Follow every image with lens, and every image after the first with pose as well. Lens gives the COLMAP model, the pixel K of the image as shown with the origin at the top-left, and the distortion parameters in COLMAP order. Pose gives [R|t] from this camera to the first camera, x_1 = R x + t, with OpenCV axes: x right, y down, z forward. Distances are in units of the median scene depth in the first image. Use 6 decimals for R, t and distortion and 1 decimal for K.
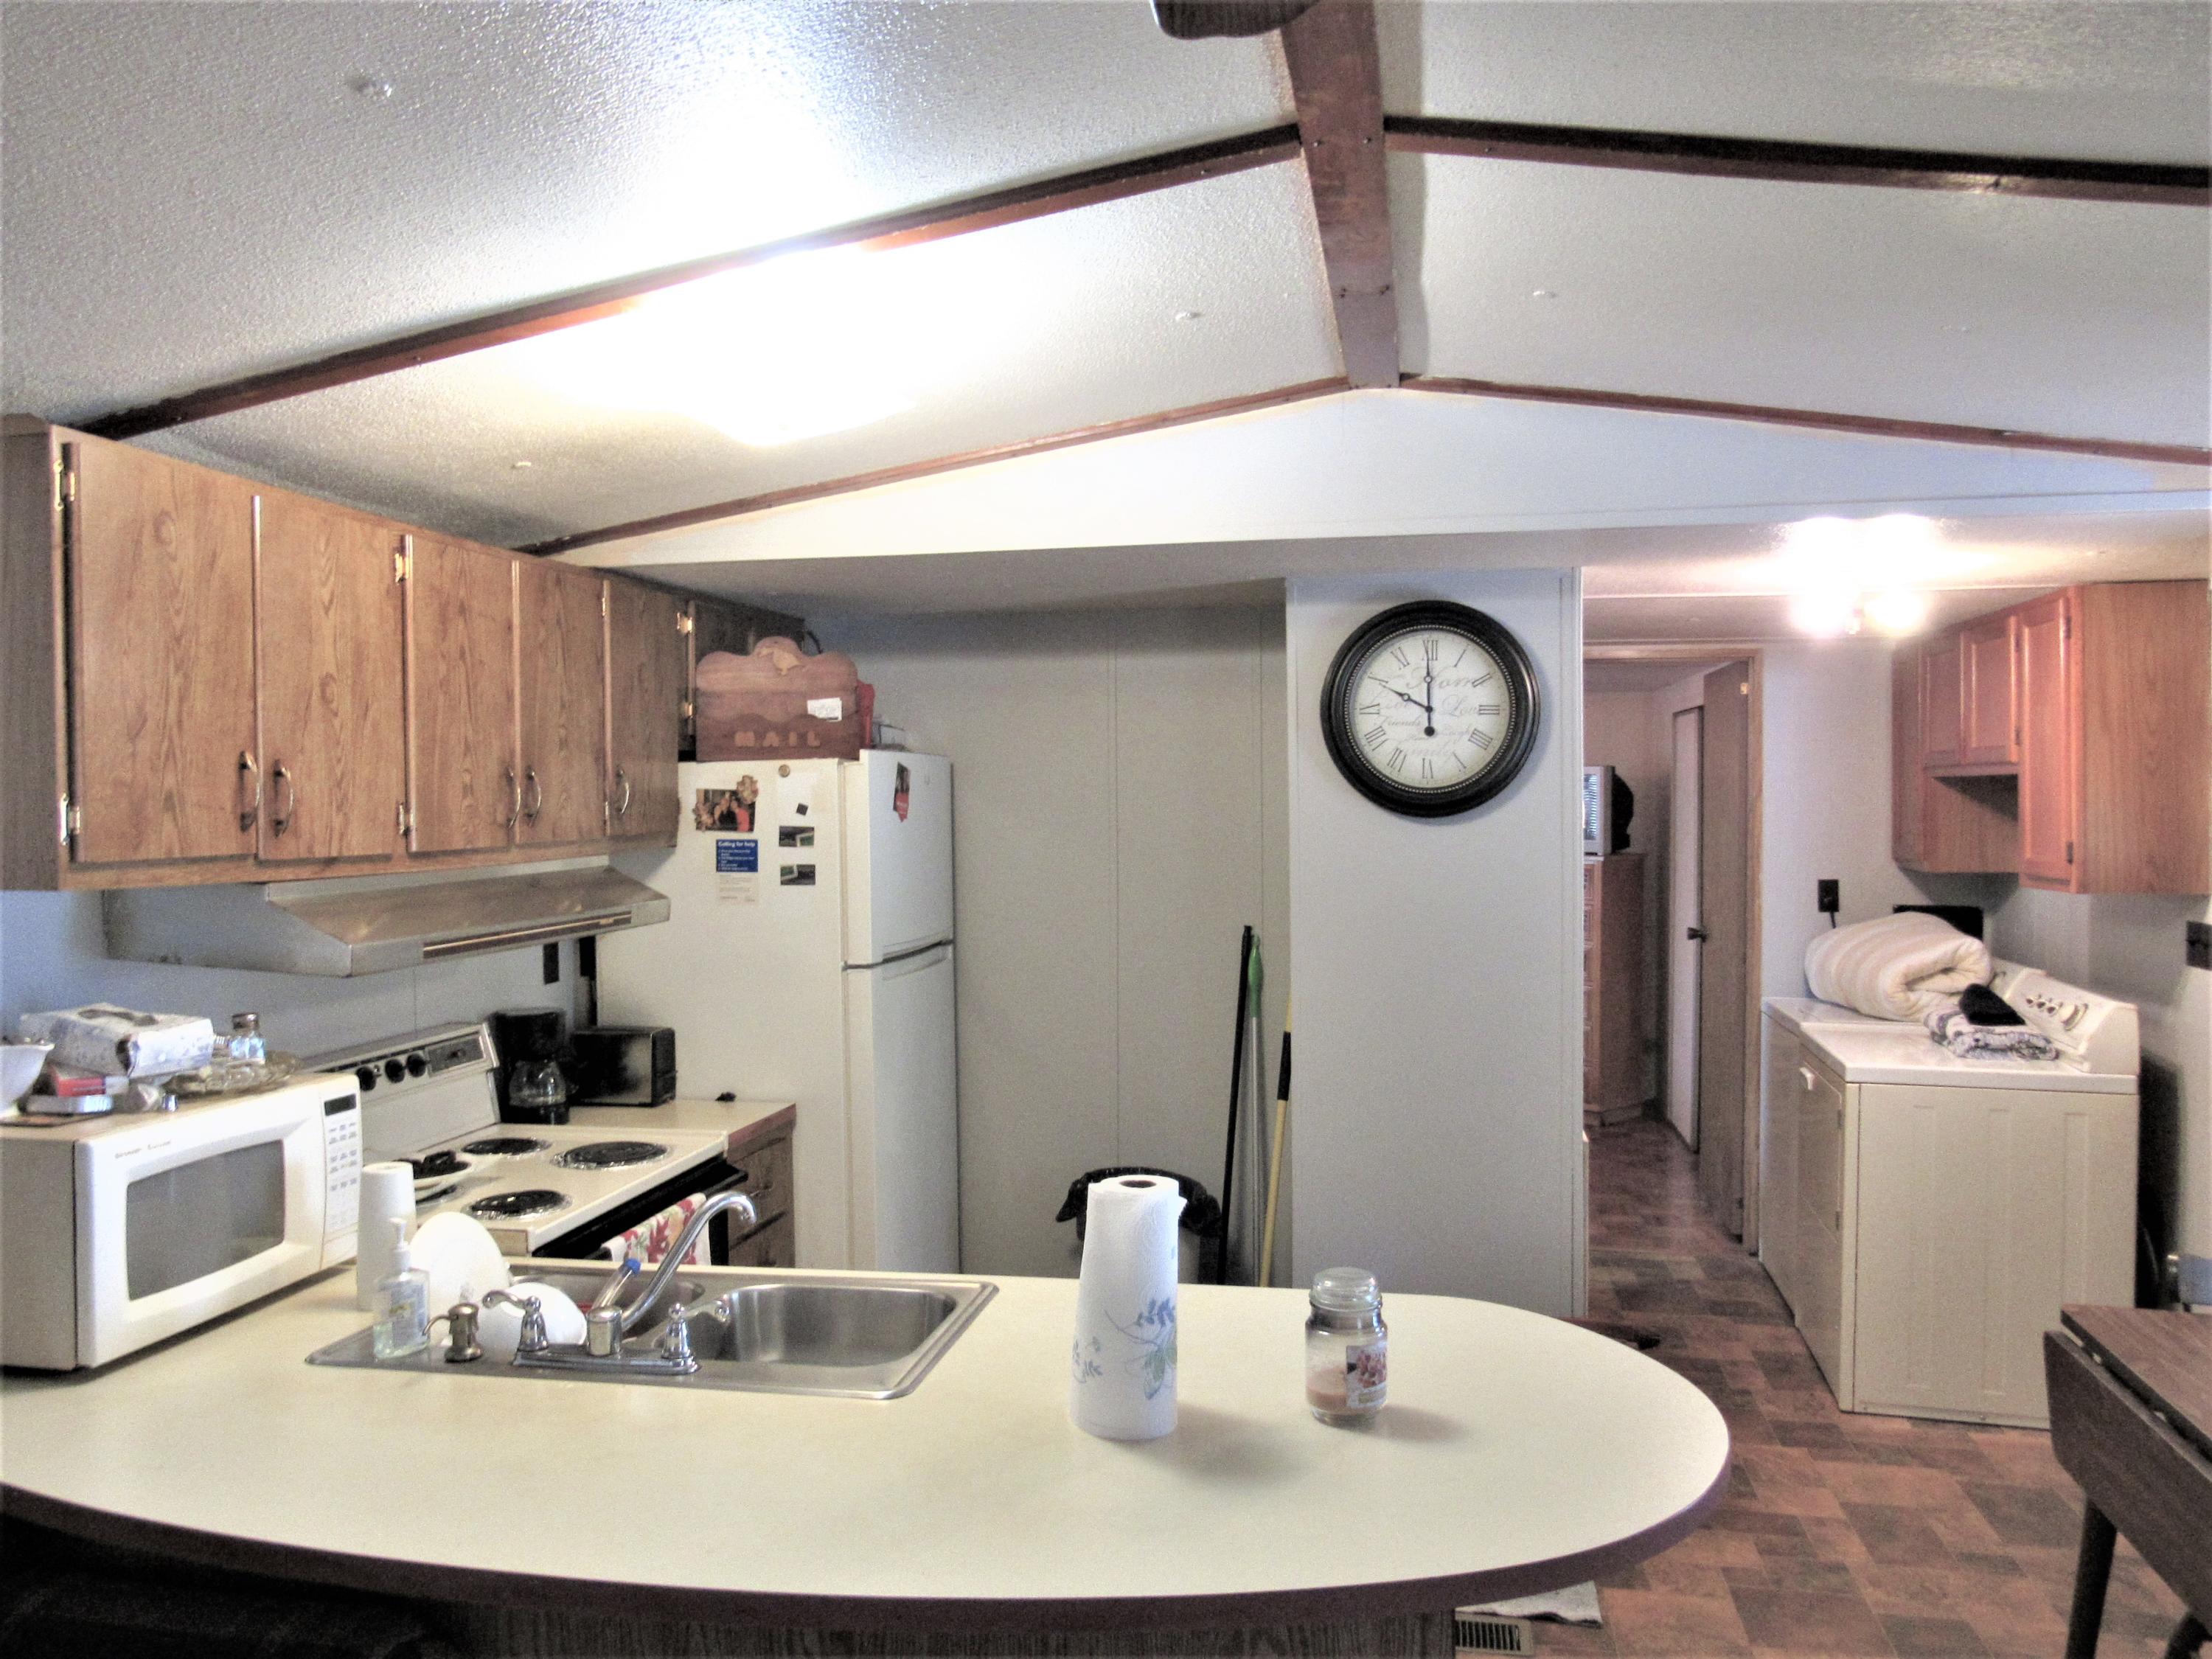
lens RADIAL K [[1576.3, 0, 1106.0], [0, 1576.3, 829.5], [0, 0, 1]] dist [-0.033633, 0.003161]
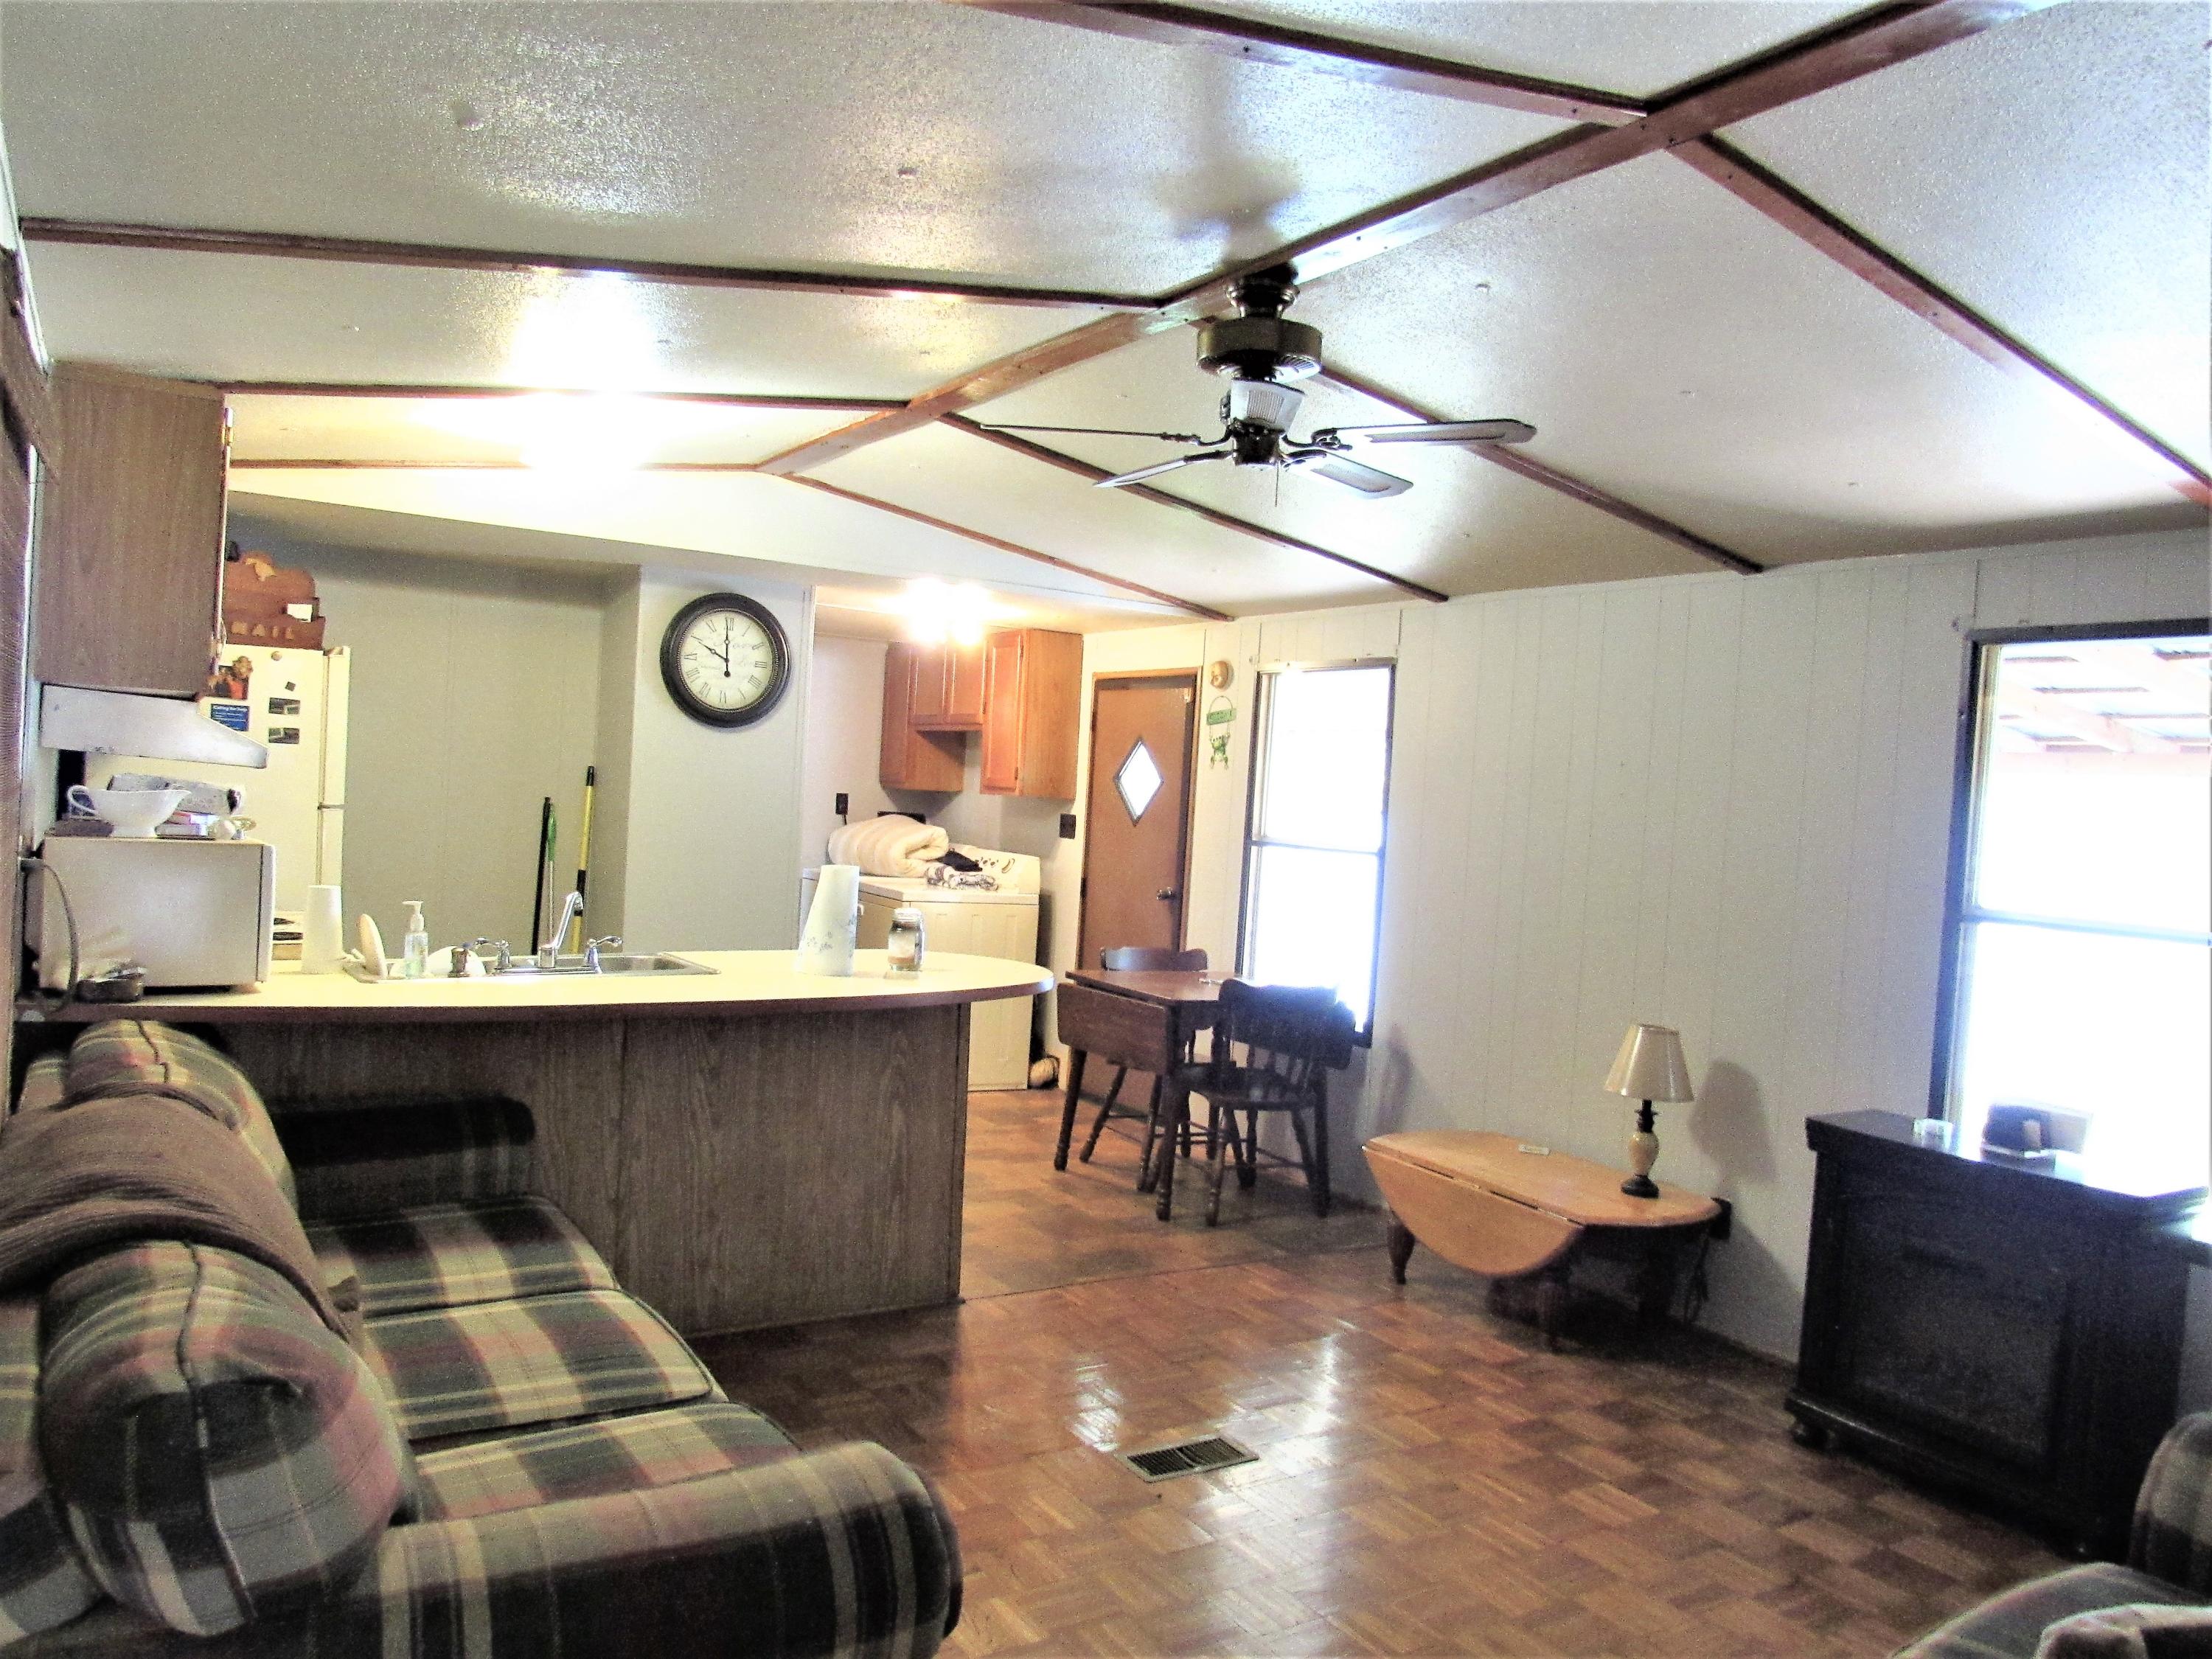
lens RADIAL K [[1576.3, 0, 1106.0], [0, 1576.3, 829.5], [0, 0, 1]] dist [-0.033633, 0.003161]
pose [[0.720608, 0.031189, 0.692641, -0.601590], [-0.046945, 0.998890, 0.003861, 0.069837], [-0.691752, -0.035298, 0.721272, -0.424706]]
